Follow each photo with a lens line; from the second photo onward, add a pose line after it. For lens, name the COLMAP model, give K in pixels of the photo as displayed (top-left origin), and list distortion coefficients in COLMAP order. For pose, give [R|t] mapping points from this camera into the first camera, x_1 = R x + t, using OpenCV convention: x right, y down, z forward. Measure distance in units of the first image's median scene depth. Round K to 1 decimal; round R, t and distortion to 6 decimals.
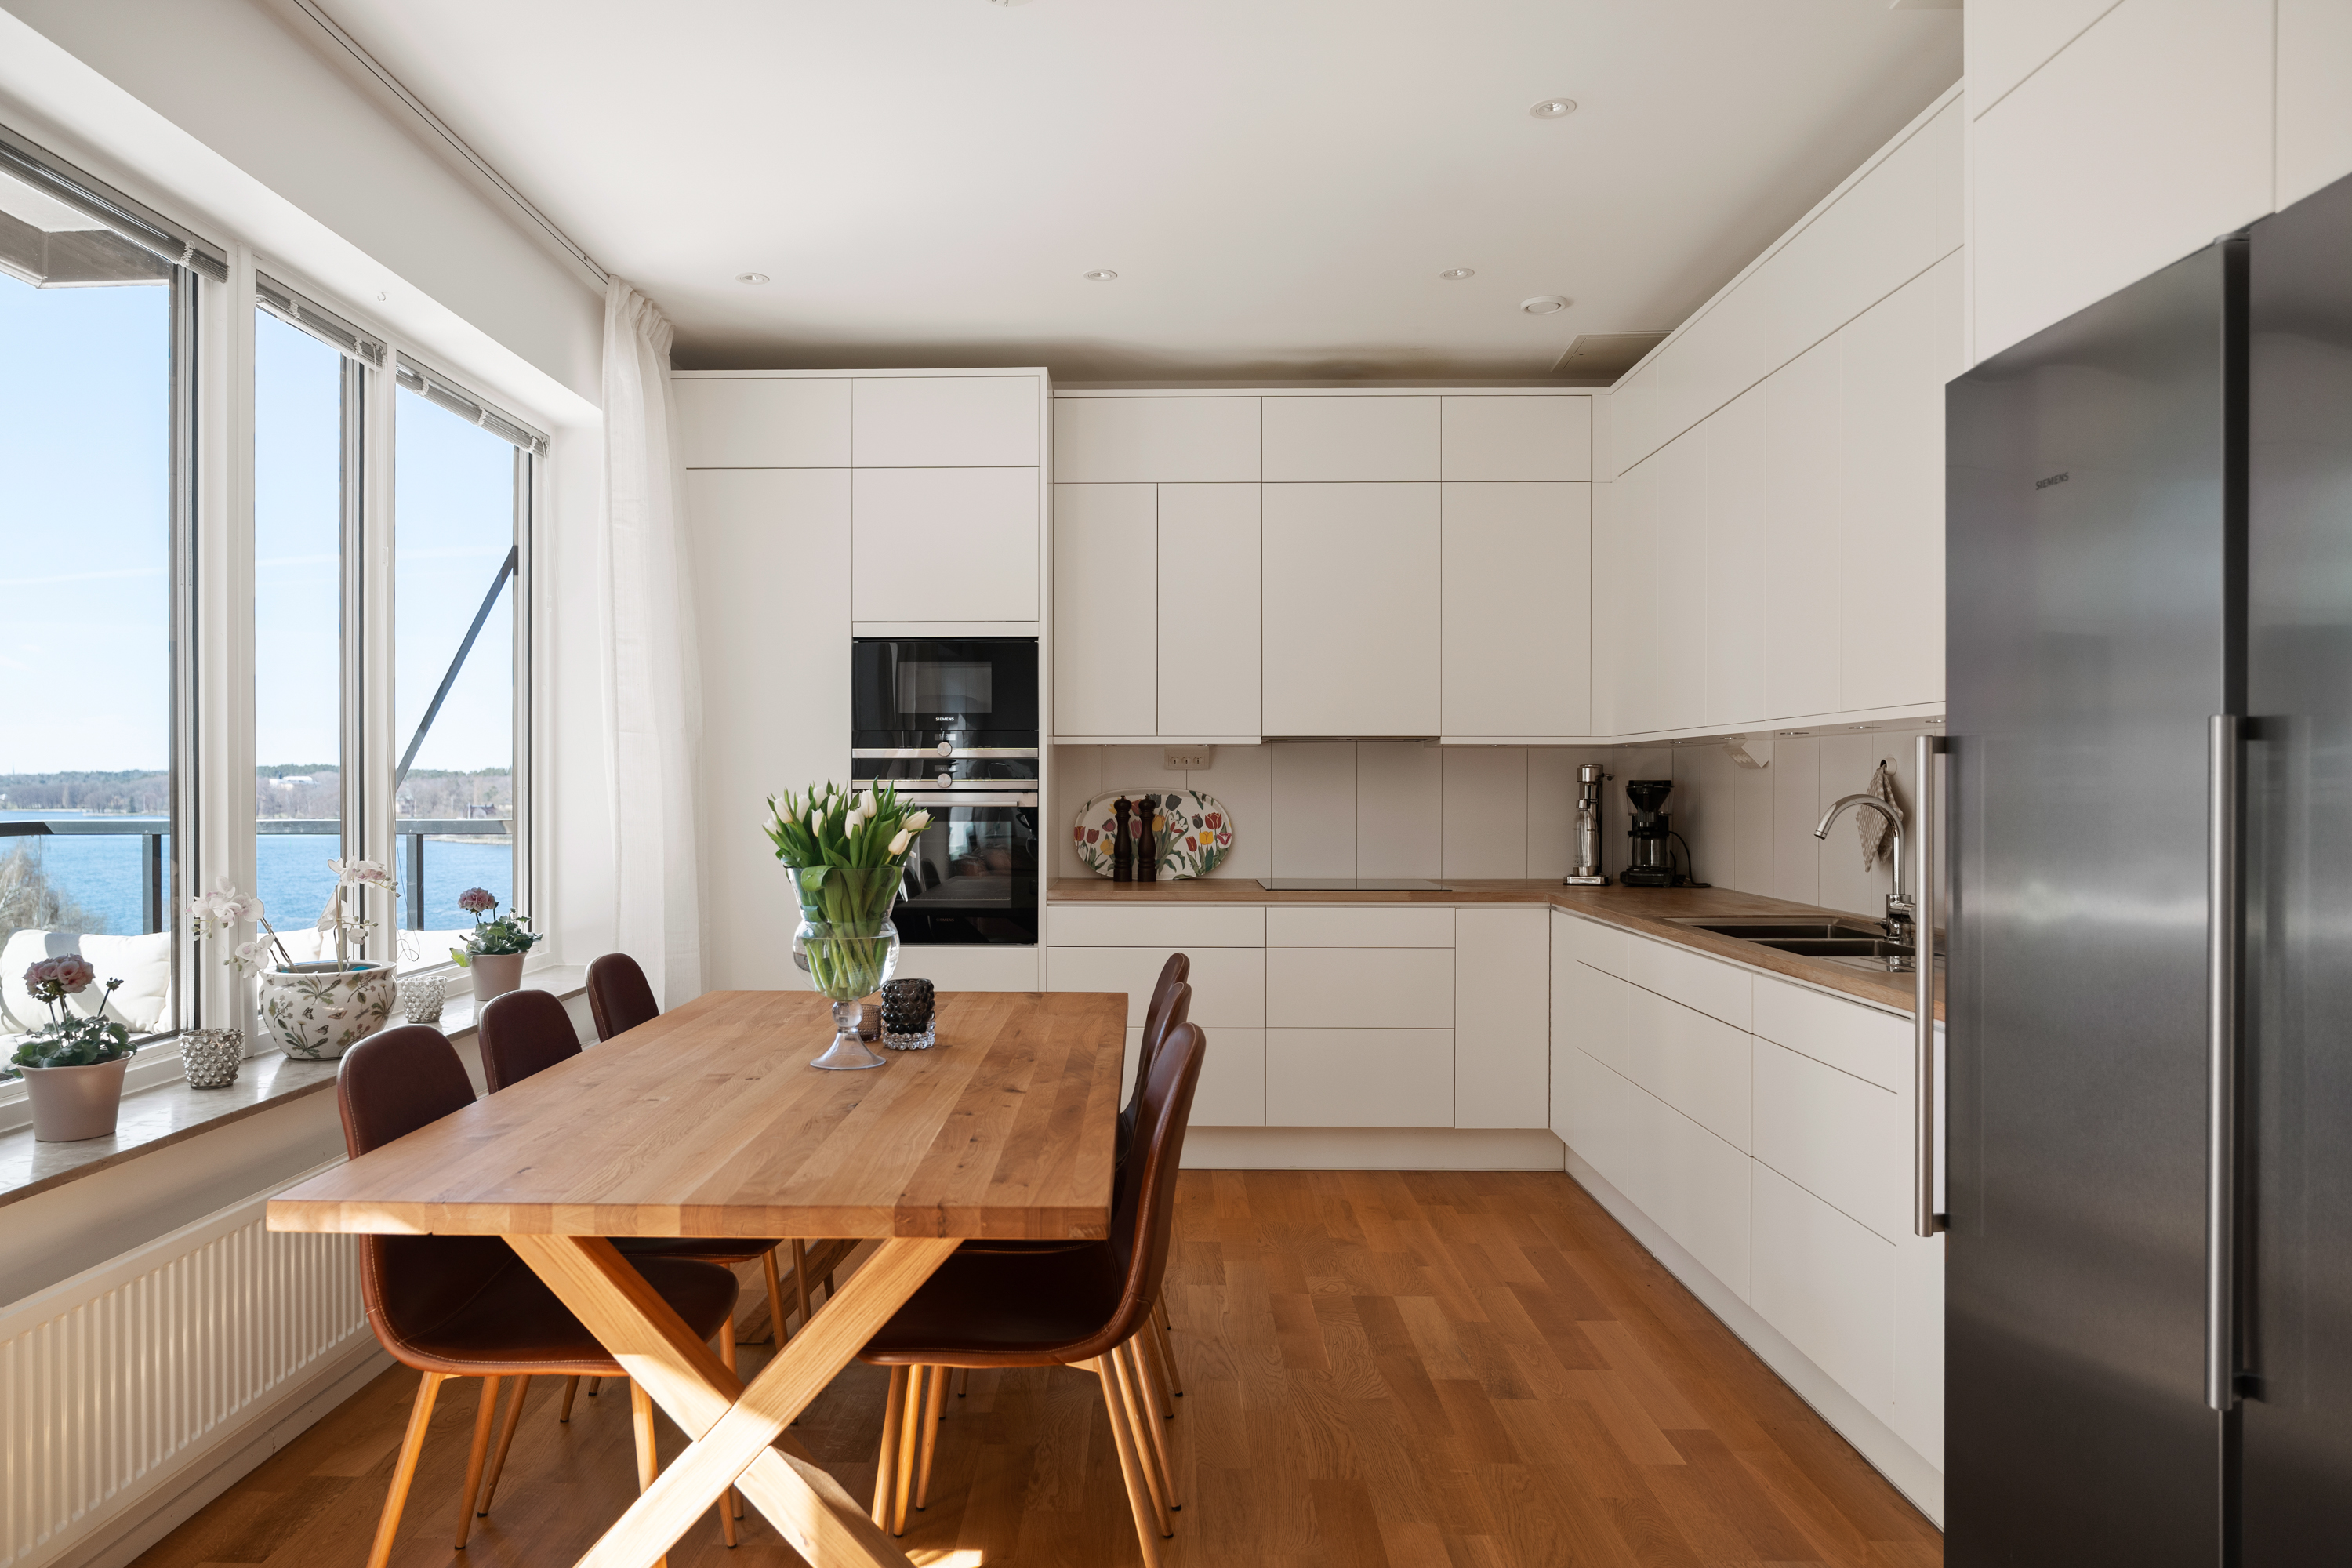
lens RADIAL K [[1550.9, 0, 1161.7], [0, 1550.9, 796.5], [0, 0, 1]] dist [-0.006443, 0.000386]
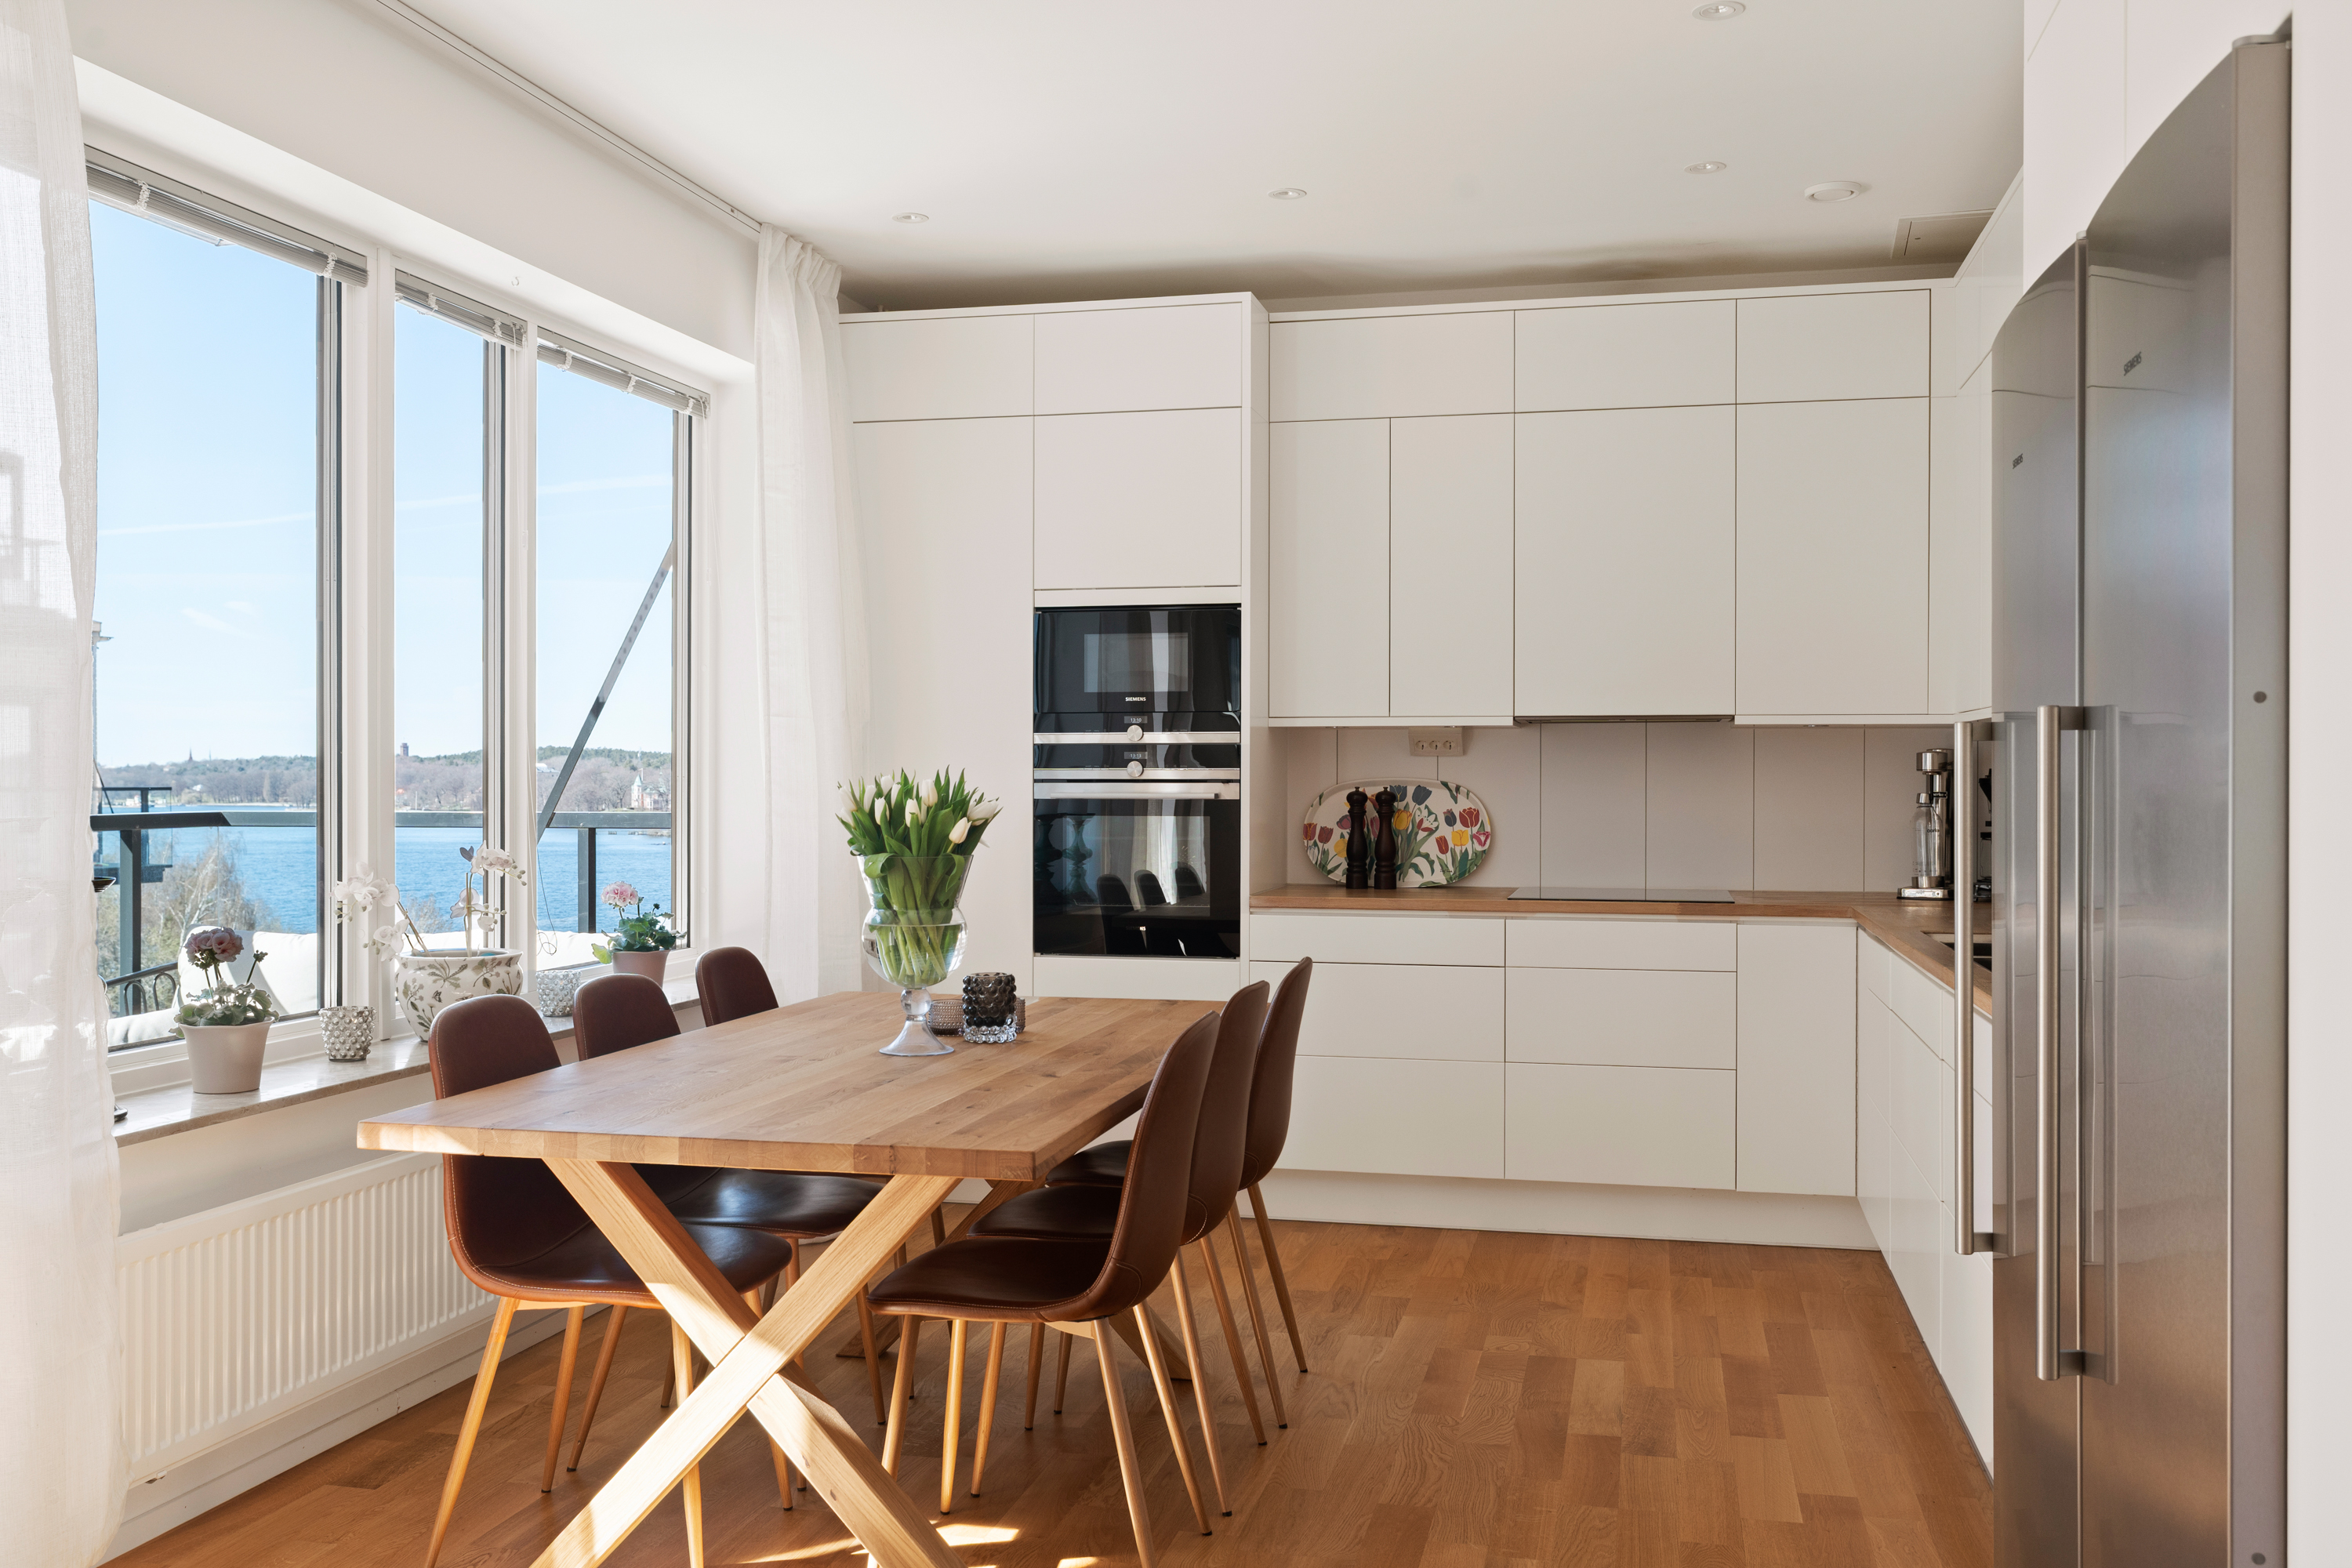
lens RADIAL K [[2109.5, 0, 1176.0], [0, 2109.5, 784.0], [0, 0, 1]] dist [0.009066, 0.003440]
pose [[0.978062, 0.001721, -0.208309, 0.179215], [-0.002306, 0.999994, -0.002564, 0.001586], [0.208303, 0.002988, 0.978060, -0.219193]]
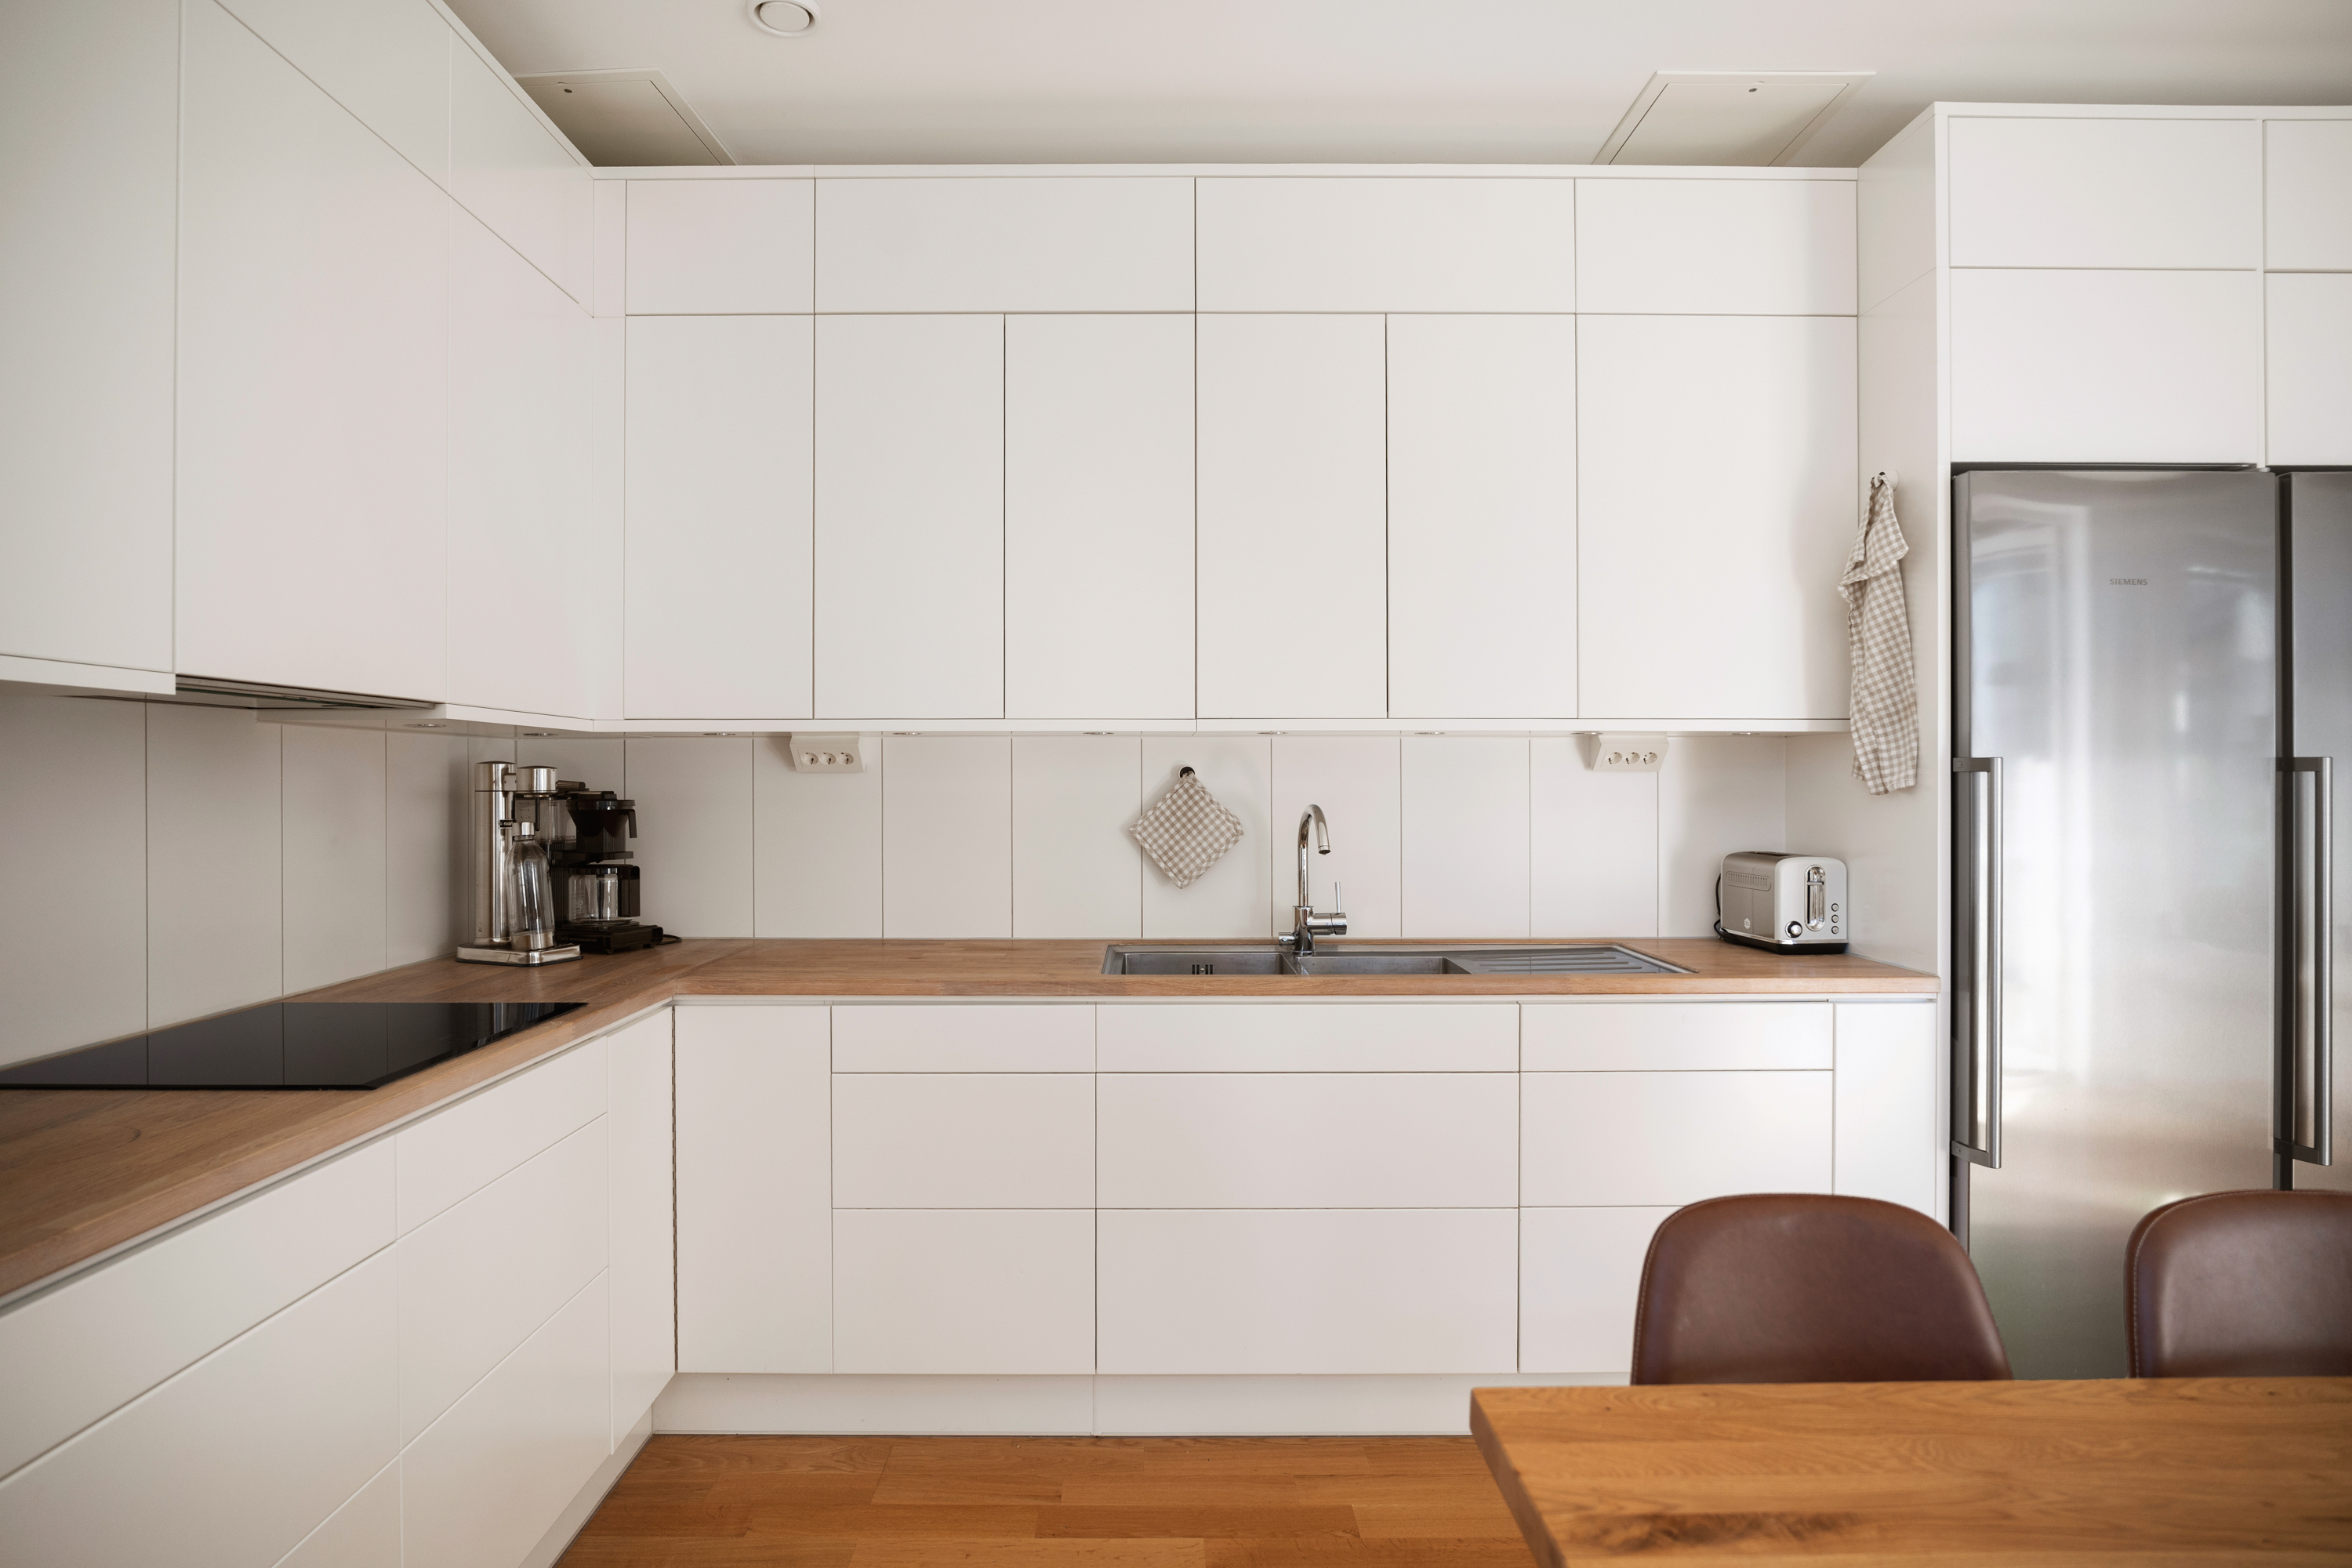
lens RADIAL K [[1296.5, 0, 1176.0], [0, 1296.5, 784.0], [0, 0, 1]] dist [-0.017183, 0.000968]
pose [[-0.023674, -0.003170, 0.999715, -0.346055], [0.004254, 0.999986, 0.003272, -0.019452], [-0.999711, 0.004330, -0.023660, 1.125219]]
